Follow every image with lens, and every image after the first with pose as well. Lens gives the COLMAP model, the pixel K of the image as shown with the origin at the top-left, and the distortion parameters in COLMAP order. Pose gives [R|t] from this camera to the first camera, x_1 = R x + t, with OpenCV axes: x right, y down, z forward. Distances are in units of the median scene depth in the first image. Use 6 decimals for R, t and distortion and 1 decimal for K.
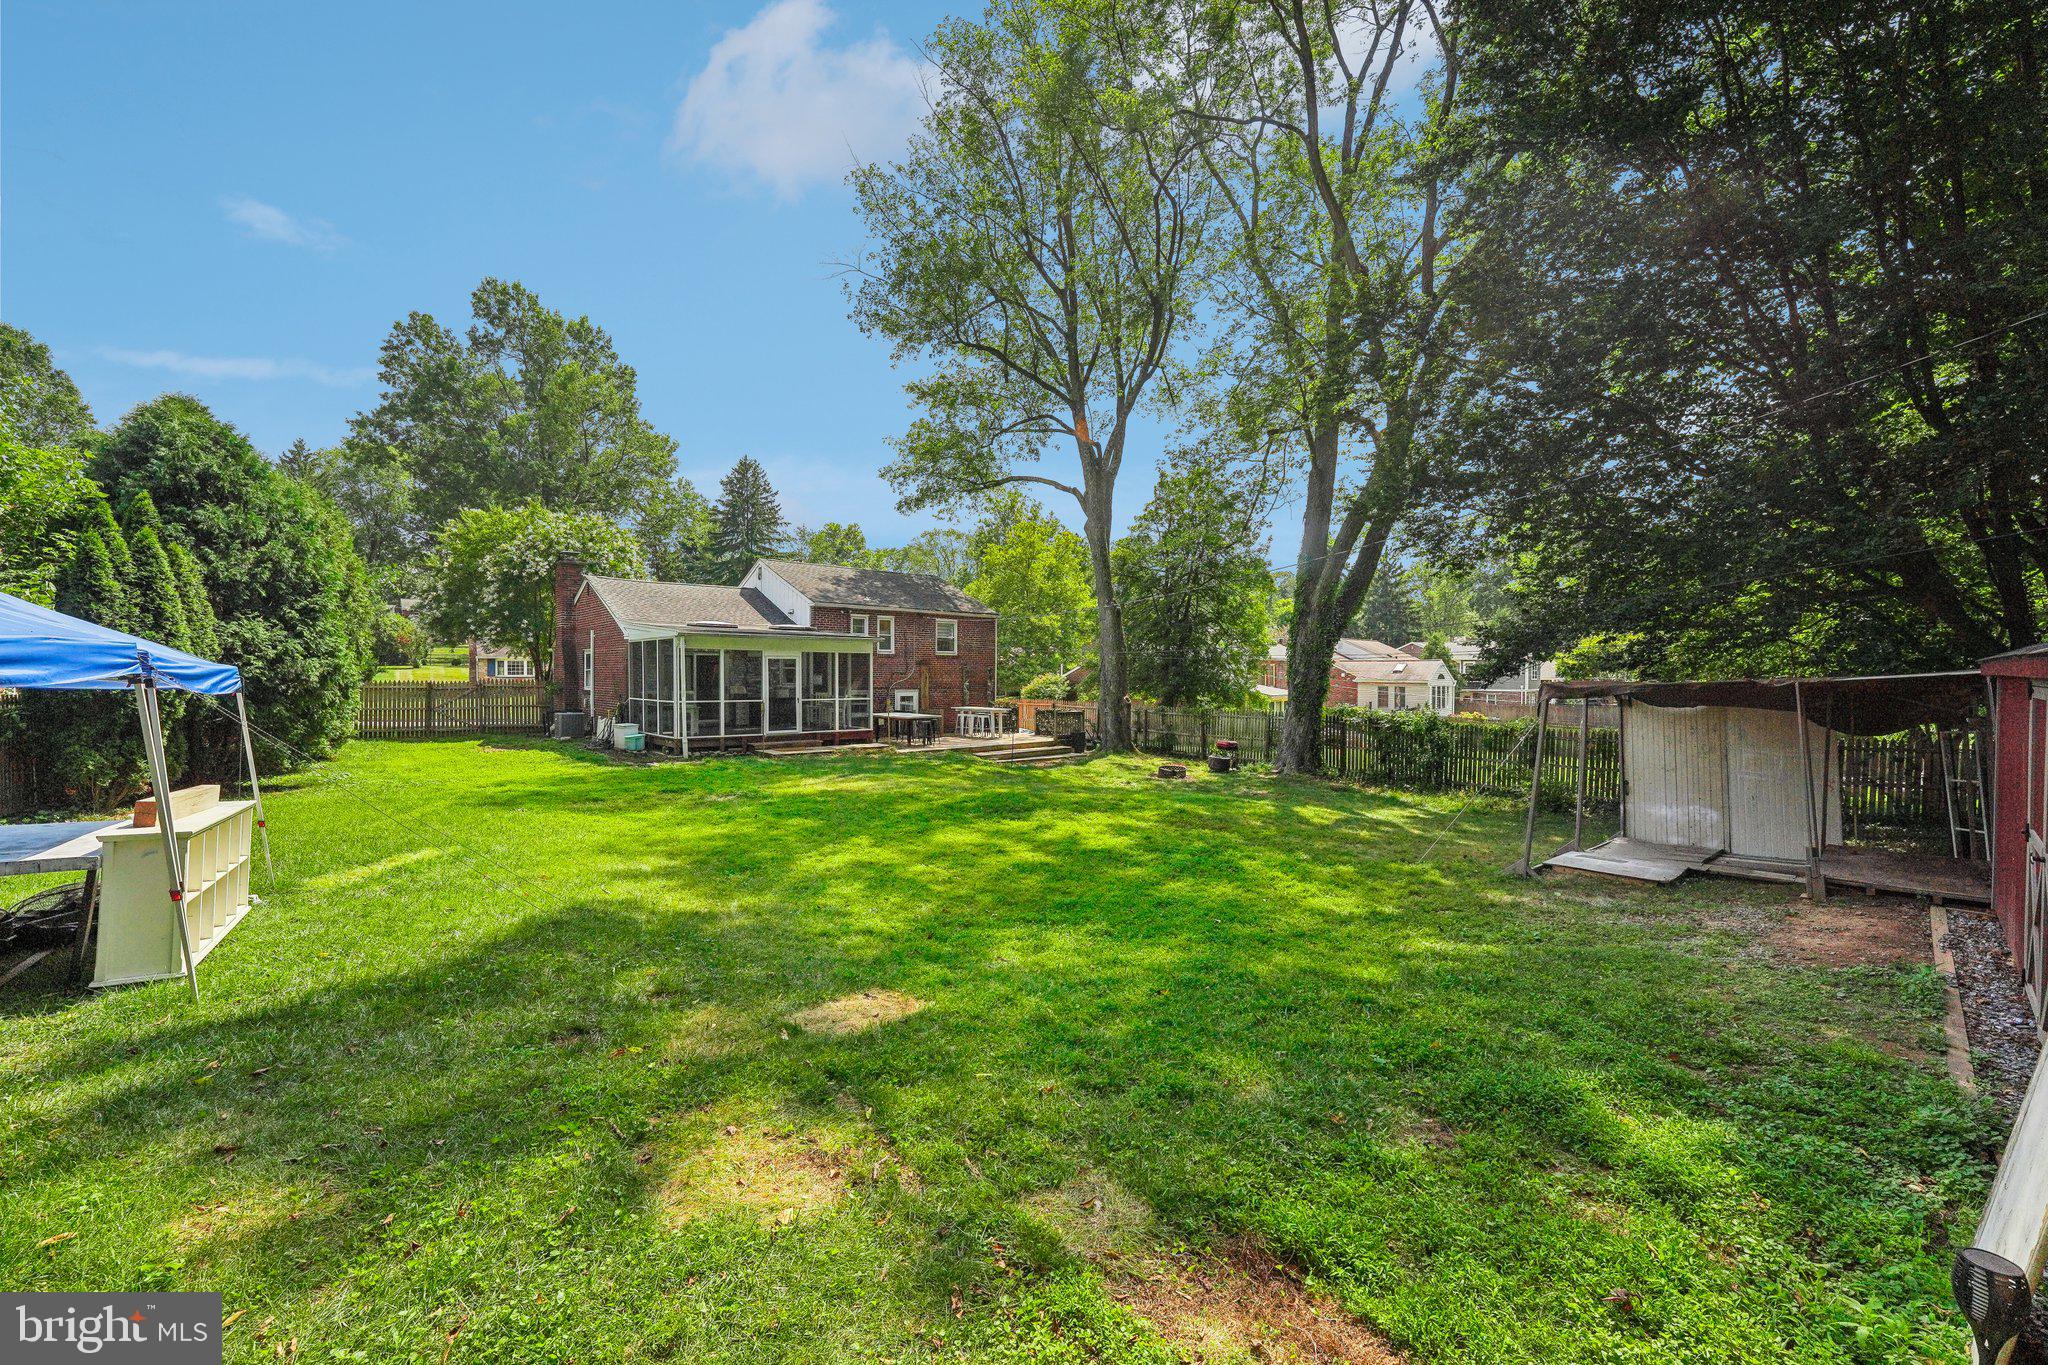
lens RADIAL K [[819.7, 0, 1014.4], [0, 819.7, 676.2], [0, 0, 1]] dist [-0.001886, -0.000967]
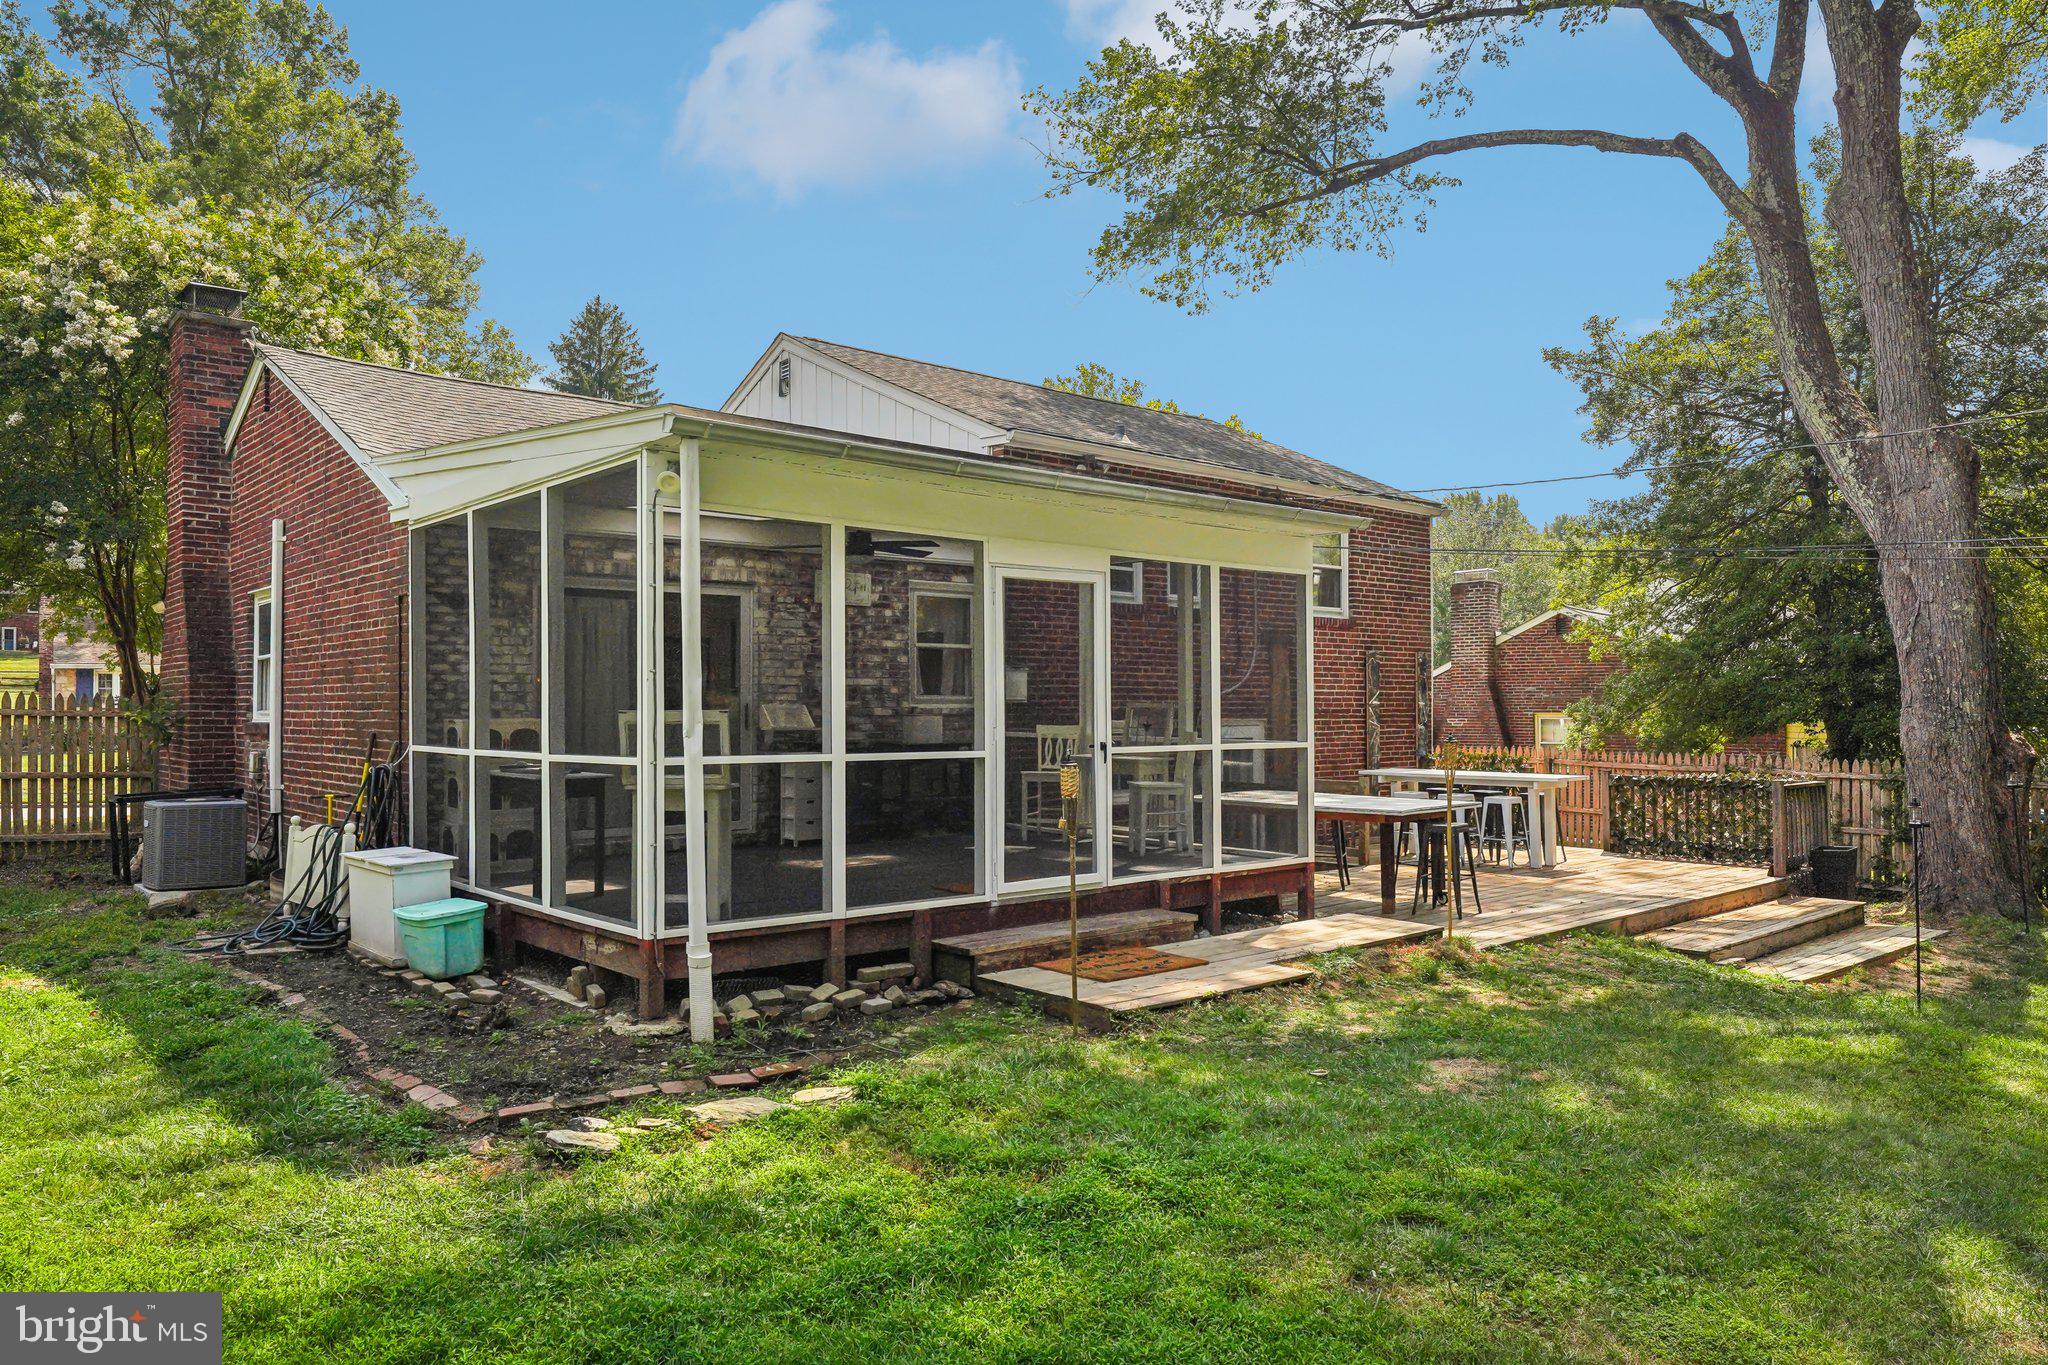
lens RADIAL K [[1357.0, 0, 1026.6], [0, 1357.0, 675.1], [0, 0, 1]] dist [0.004009, 0.004513]
pose [[0.999946, -0.006074, 0.008444, -0.237365], [0.006289, 0.999651, -0.025663, 0.013551], [-0.008286, 0.025715, 0.999635, 0.484681]]
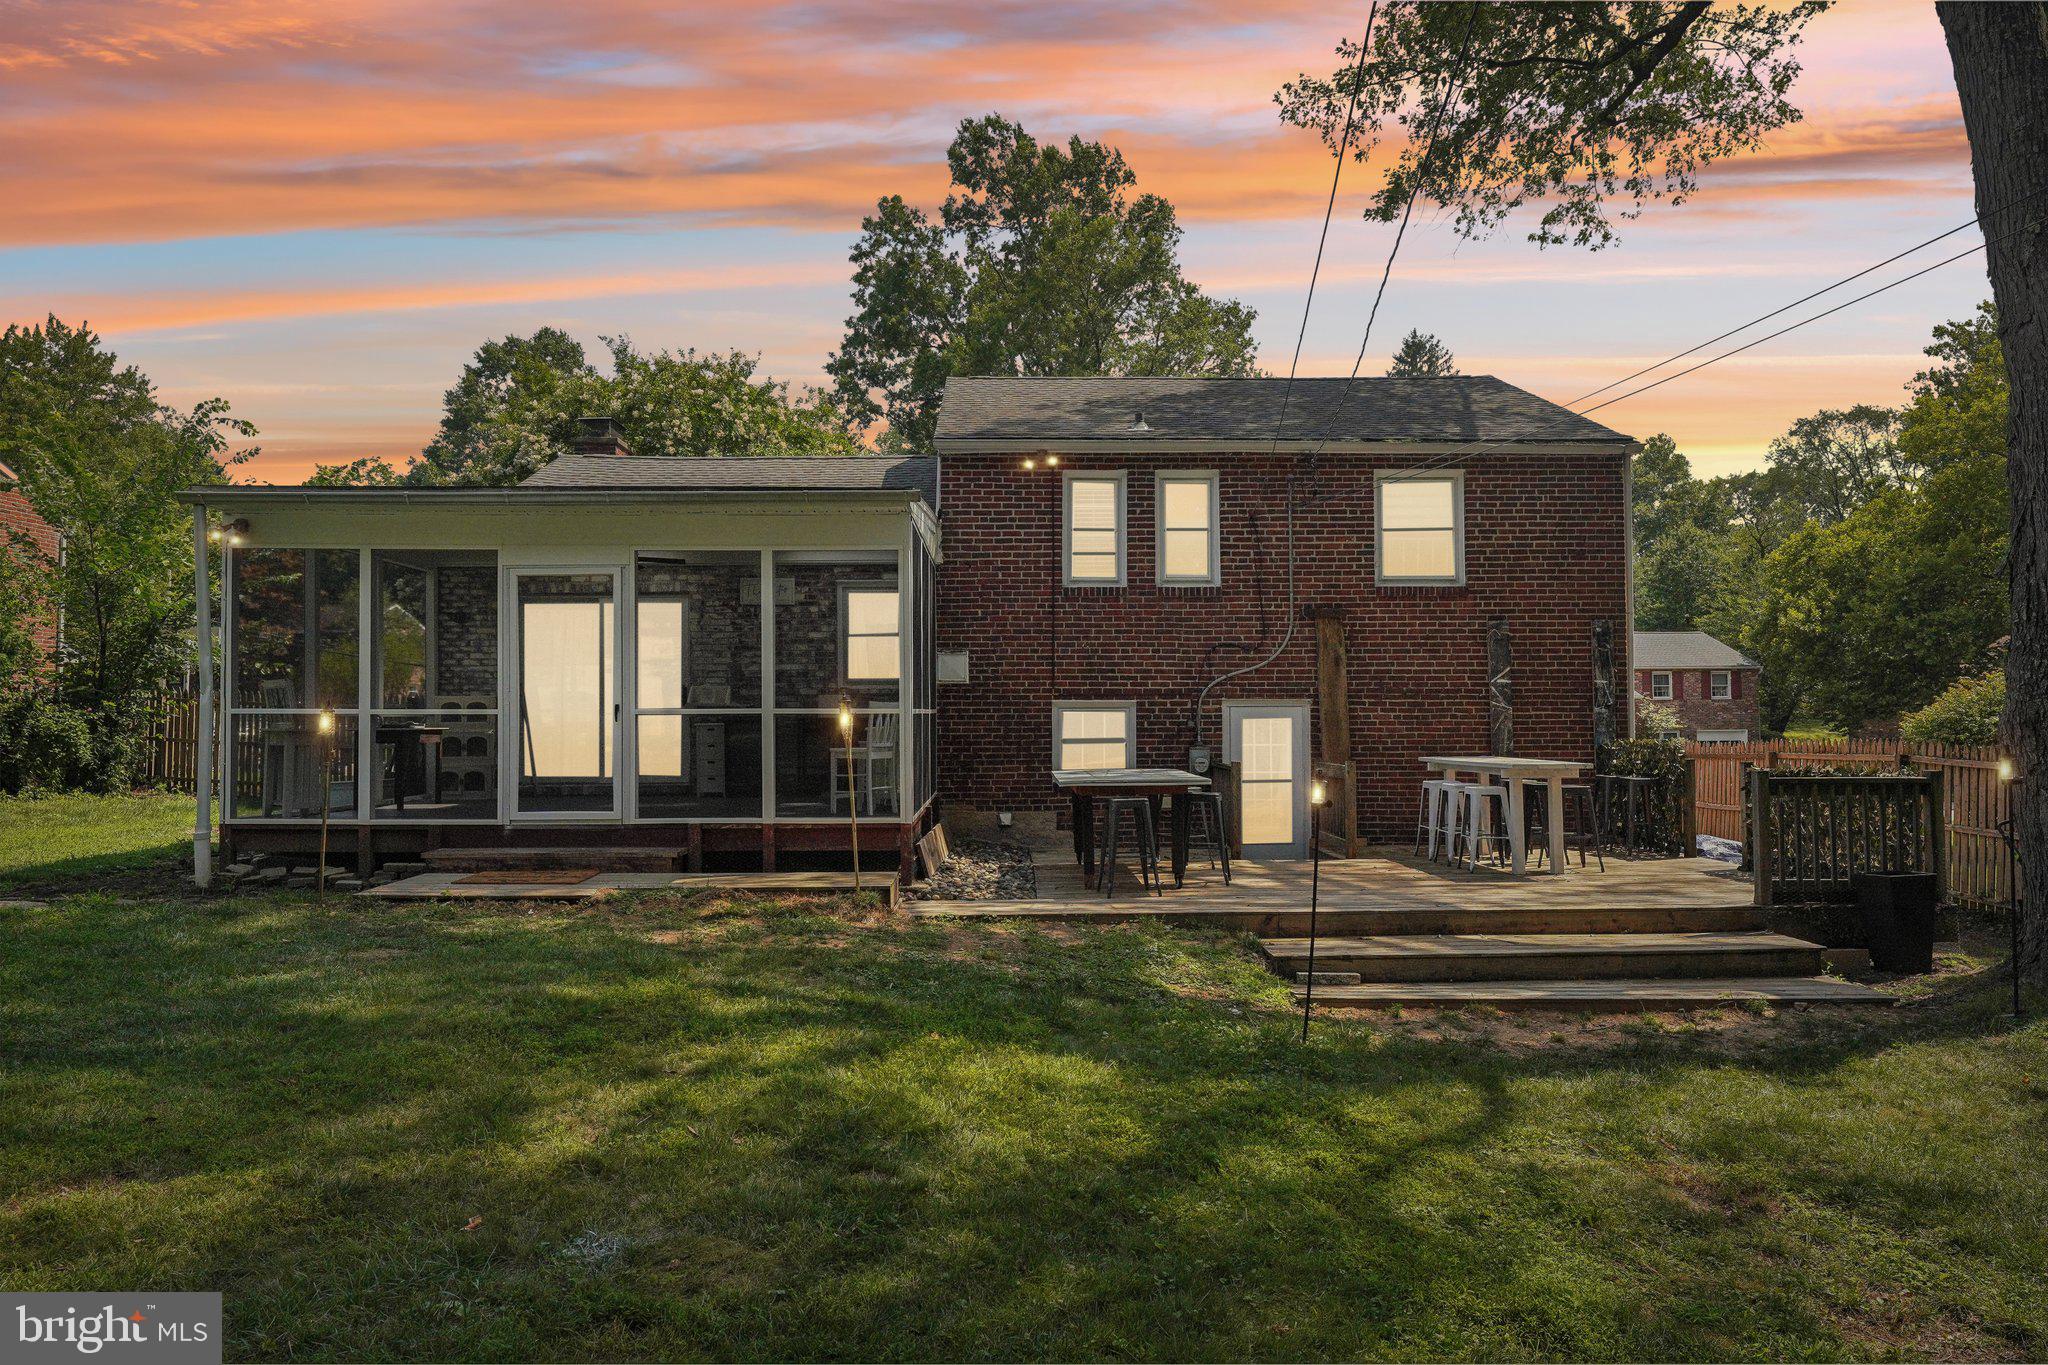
lens RADIAL K [[1274.8, 0, 1006.4], [0, 1274.8, 679.9], [0, 0, 1]] dist [0.000648, 0.000476]
pose [[0.760891, -0.027712, -0.648287, 0.119876], [0.004761, 0.999299, -0.037130, 0.028934], [0.648862, 0.025165, 0.760490, 0.603646]]
